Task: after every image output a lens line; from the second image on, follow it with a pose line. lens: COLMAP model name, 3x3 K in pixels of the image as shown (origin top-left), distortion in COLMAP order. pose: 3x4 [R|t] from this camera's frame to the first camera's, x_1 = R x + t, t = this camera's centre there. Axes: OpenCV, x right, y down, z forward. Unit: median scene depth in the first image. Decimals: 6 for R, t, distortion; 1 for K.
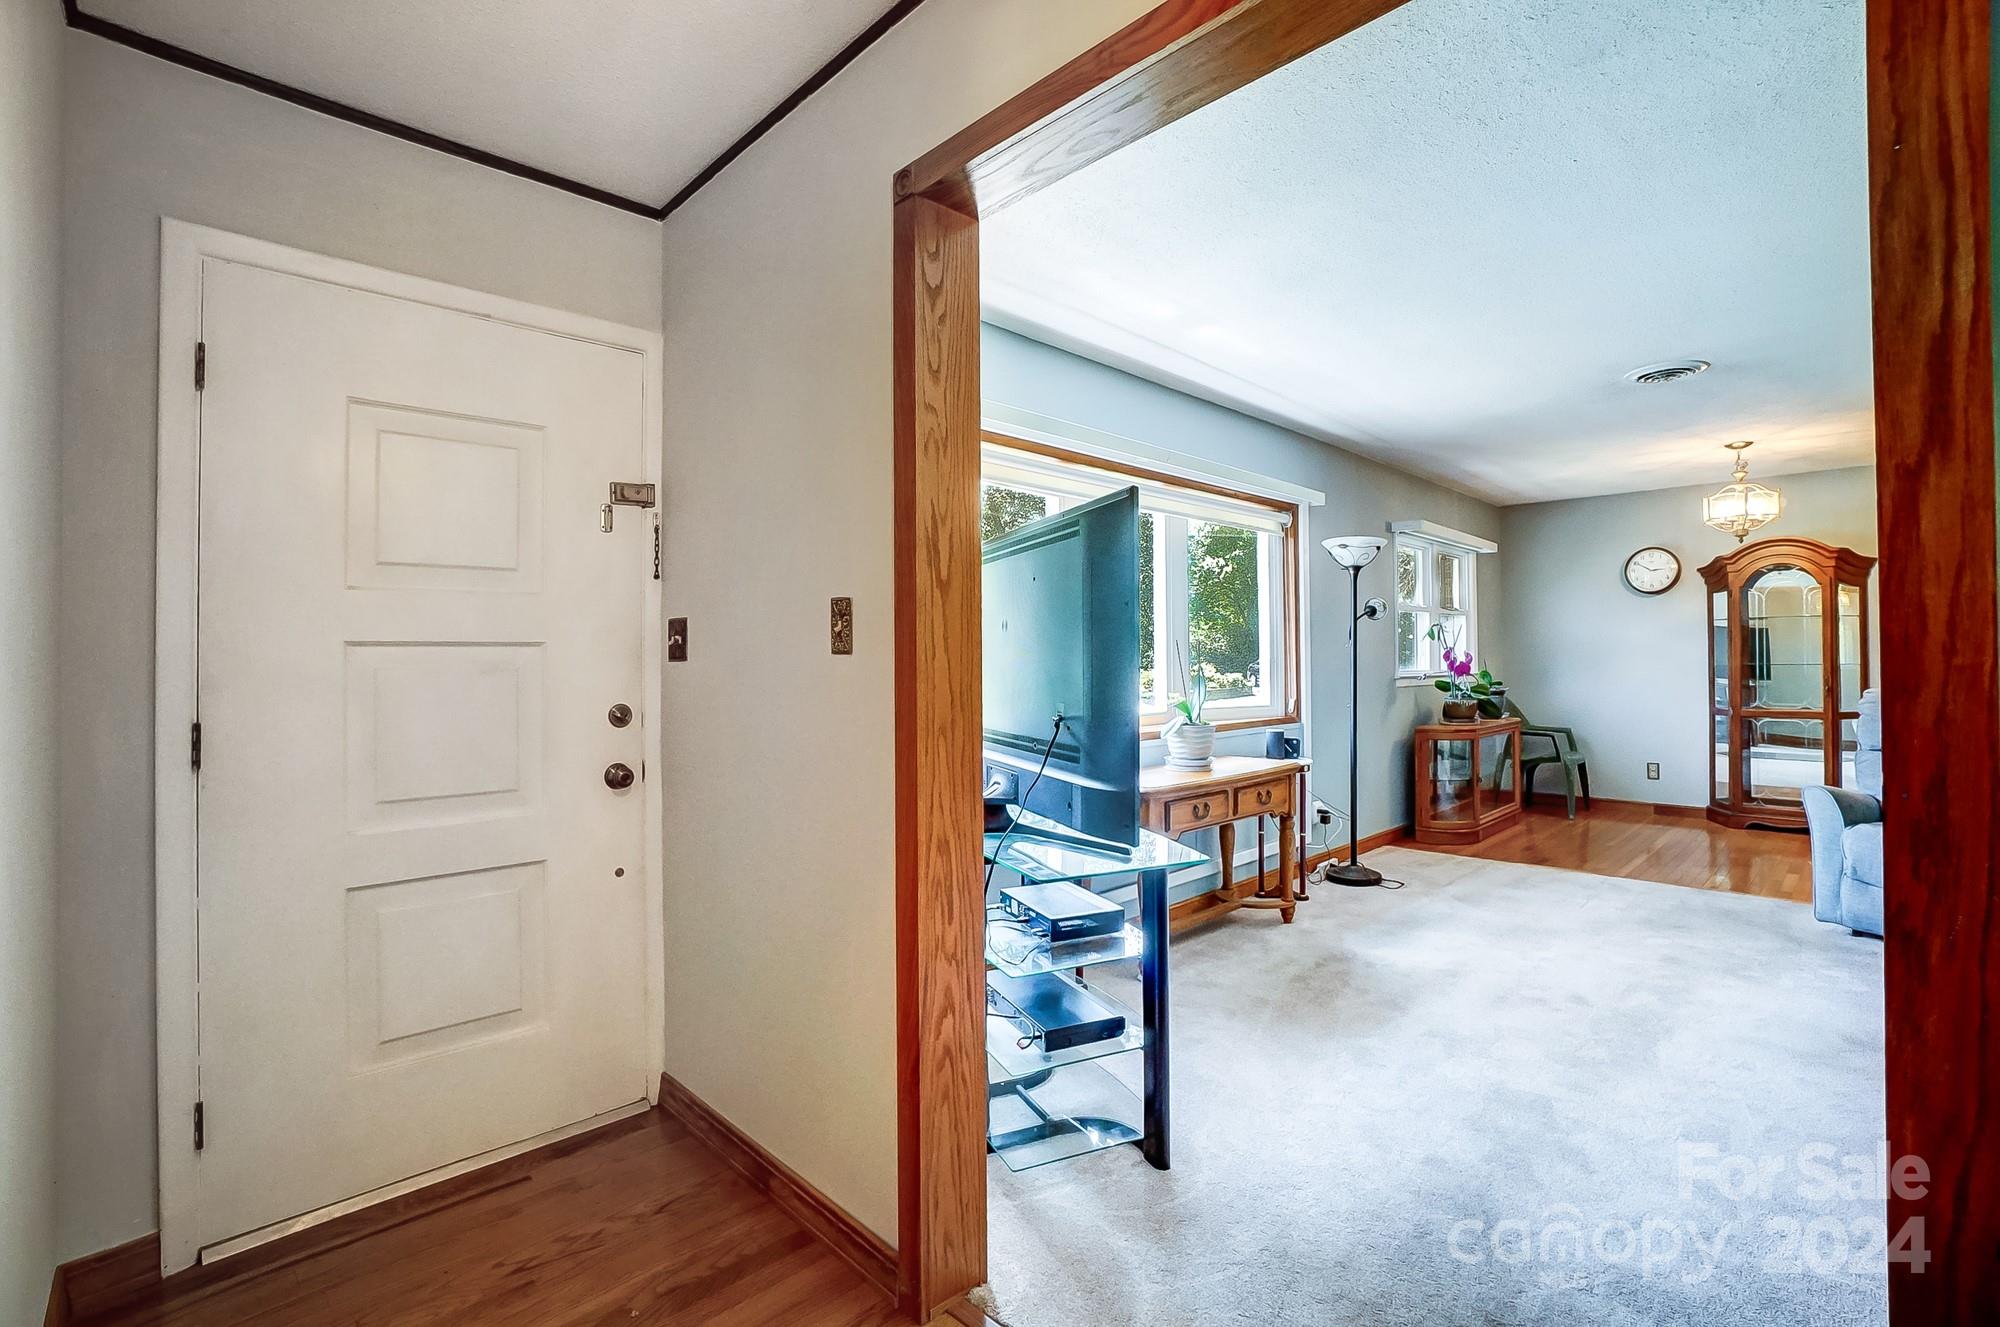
lens RADIAL K [[900.7, 0, 979.8], [0, 900.7, 648.6], [0, 0, 1]] dist [-0.043597, 0.010331]
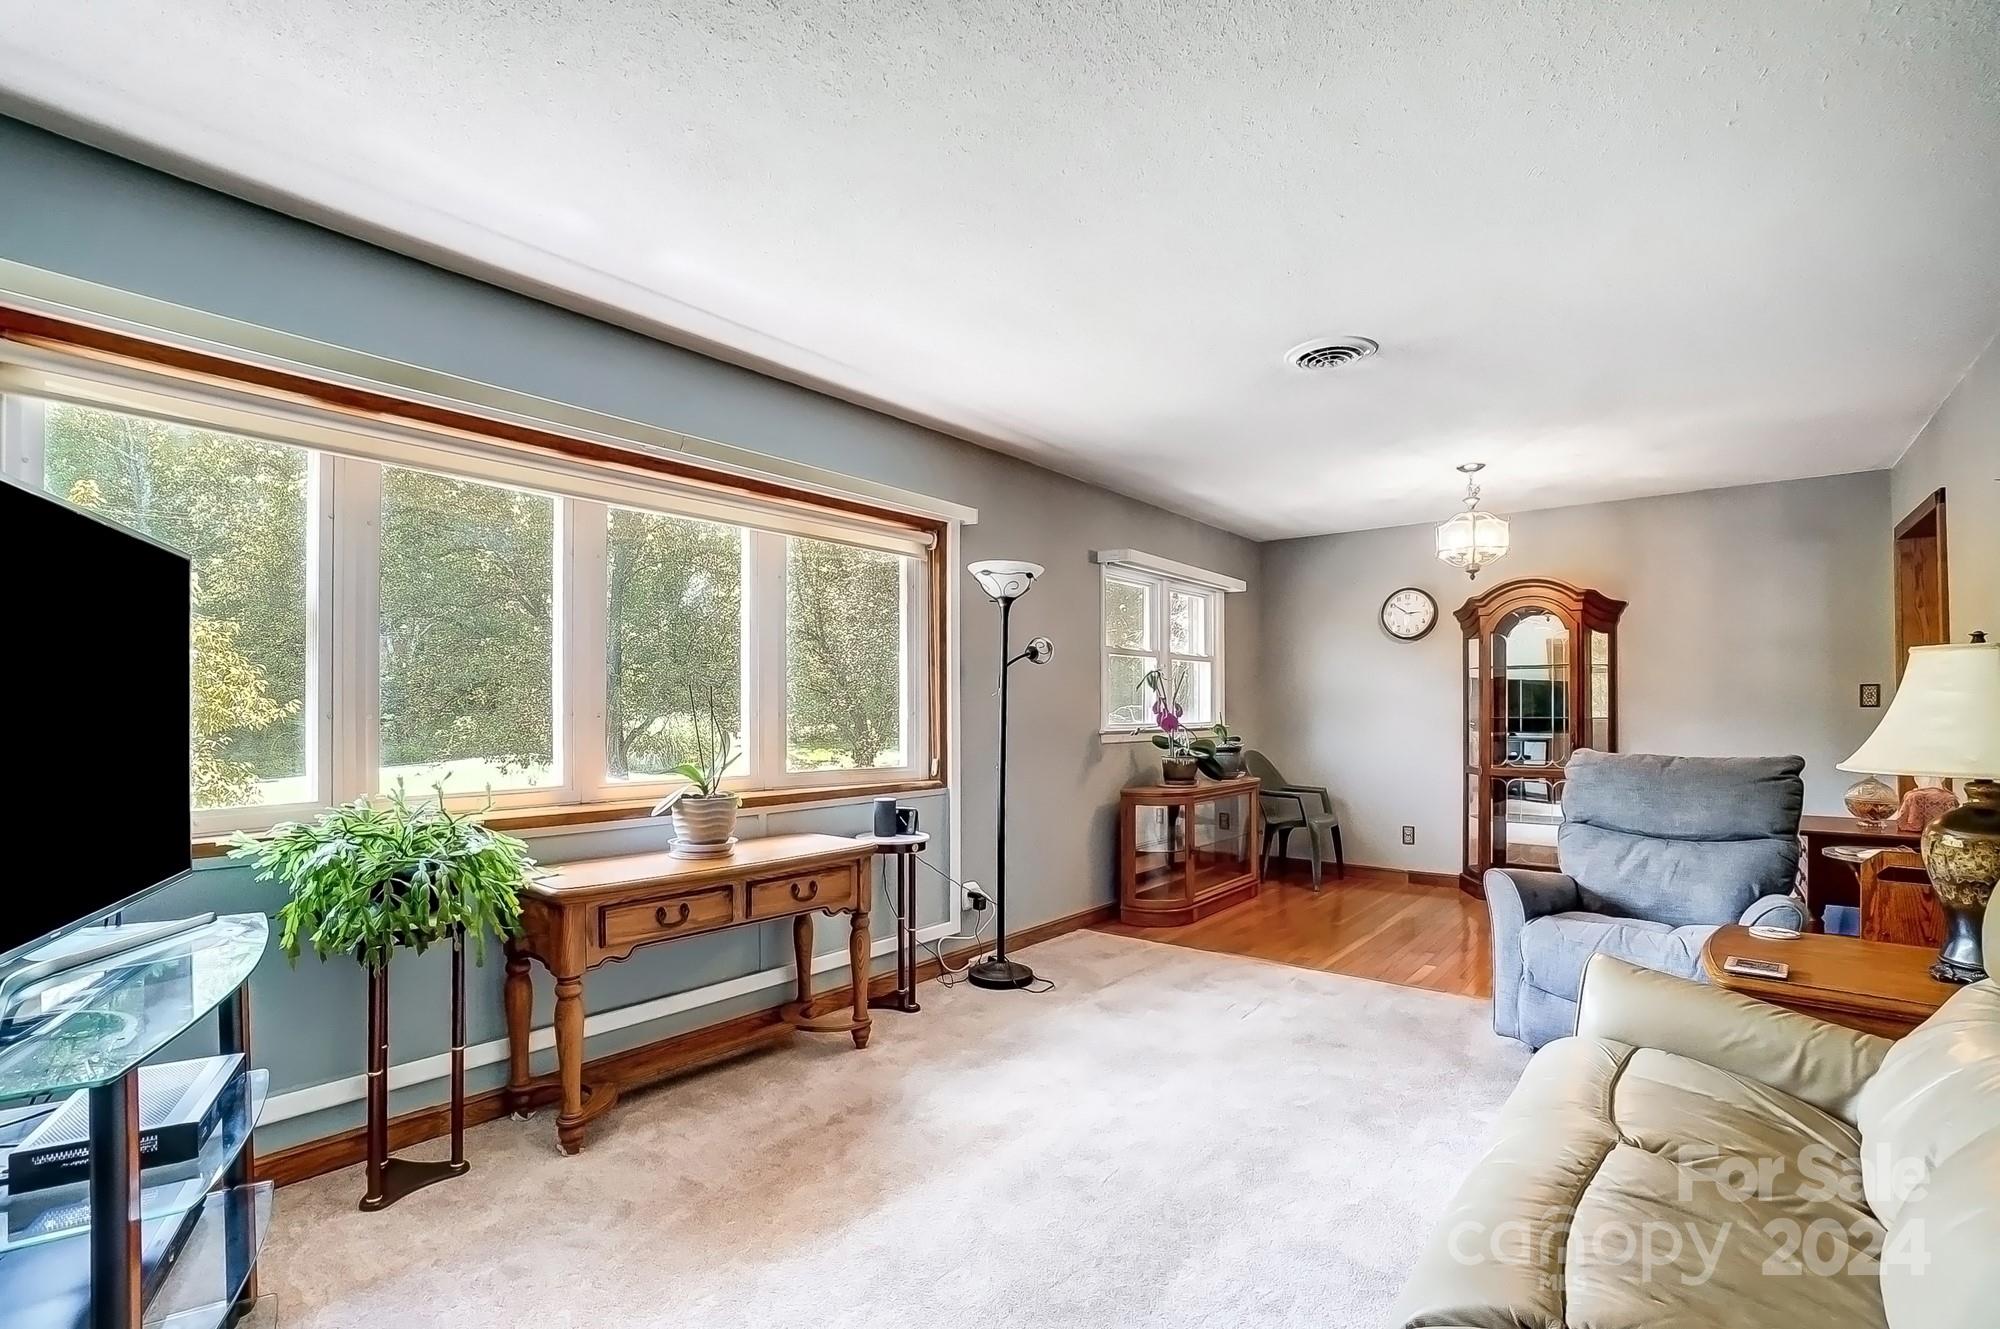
lens RADIAL K [[900.7, 0, 970.1], [0, 900.7, 704.8], [0, 0, 1]] dist [-0.043597, 0.010331]
pose [[0.994889, 0.004061, 0.100888, 0.281482], [-0.004785, 0.999964, 0.006939, 0.000650], [-0.100857, -0.007386, 0.994874, 0.167503]]
